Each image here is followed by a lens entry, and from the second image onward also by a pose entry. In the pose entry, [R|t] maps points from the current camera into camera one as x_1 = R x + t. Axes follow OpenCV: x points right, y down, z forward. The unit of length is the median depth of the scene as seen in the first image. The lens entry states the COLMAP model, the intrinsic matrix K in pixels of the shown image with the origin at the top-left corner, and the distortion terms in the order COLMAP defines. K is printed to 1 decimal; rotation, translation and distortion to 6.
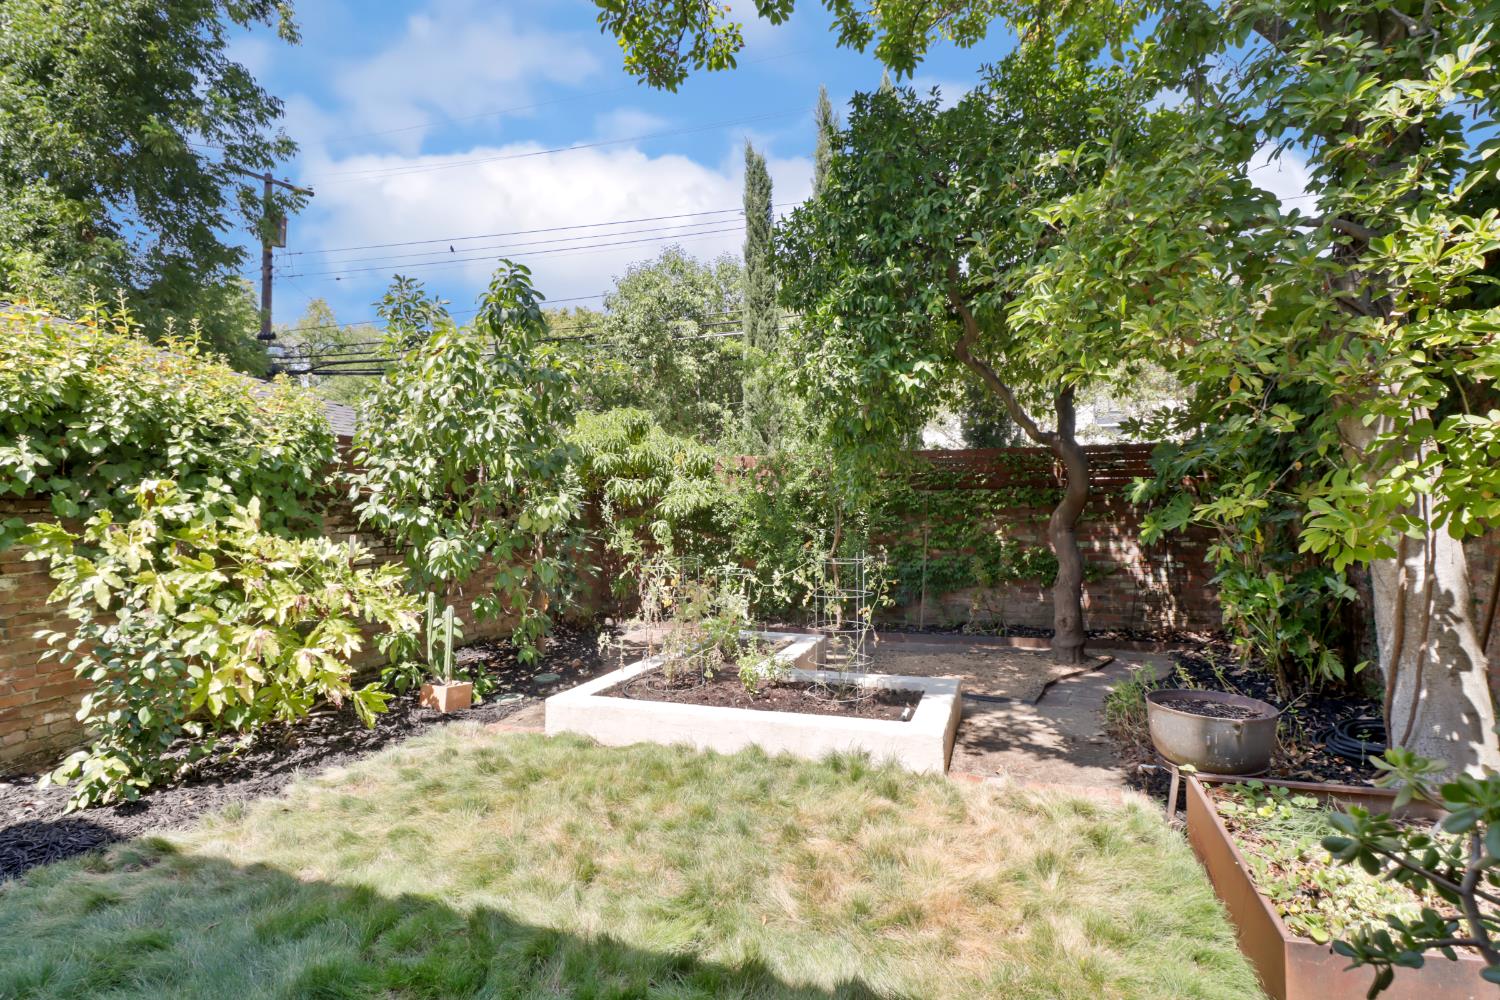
lens RADIAL K [[722.0, 0, 753.8], [0, 722.0, 482.1], [0, 0, 1]] dist [-0.001062, -0.014877]
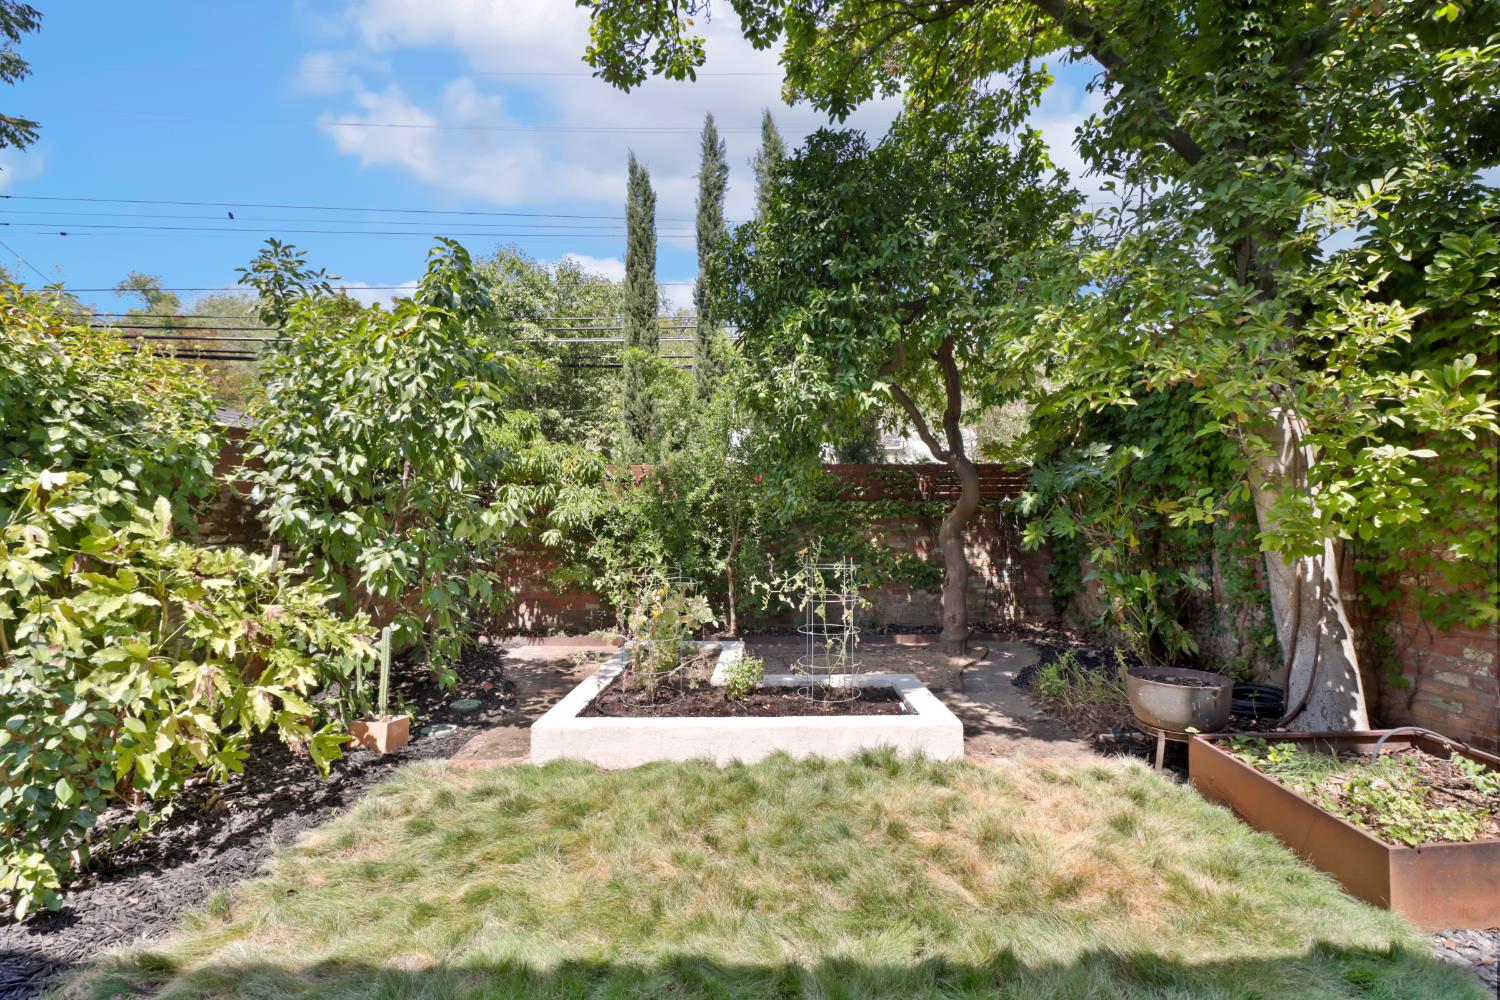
lens RADIAL K [[700.1, 0, 756.8], [0, 700.1, 474.1], [0, 0, 1]] dist [-0.002207, -0.011908]
pose [[0.946588, 0.025259, 0.321456, -0.312130], [-0.015781, 0.999361, -0.032056, 0.009478], [-0.322061, 0.025270, 0.946382, 0.071542]]
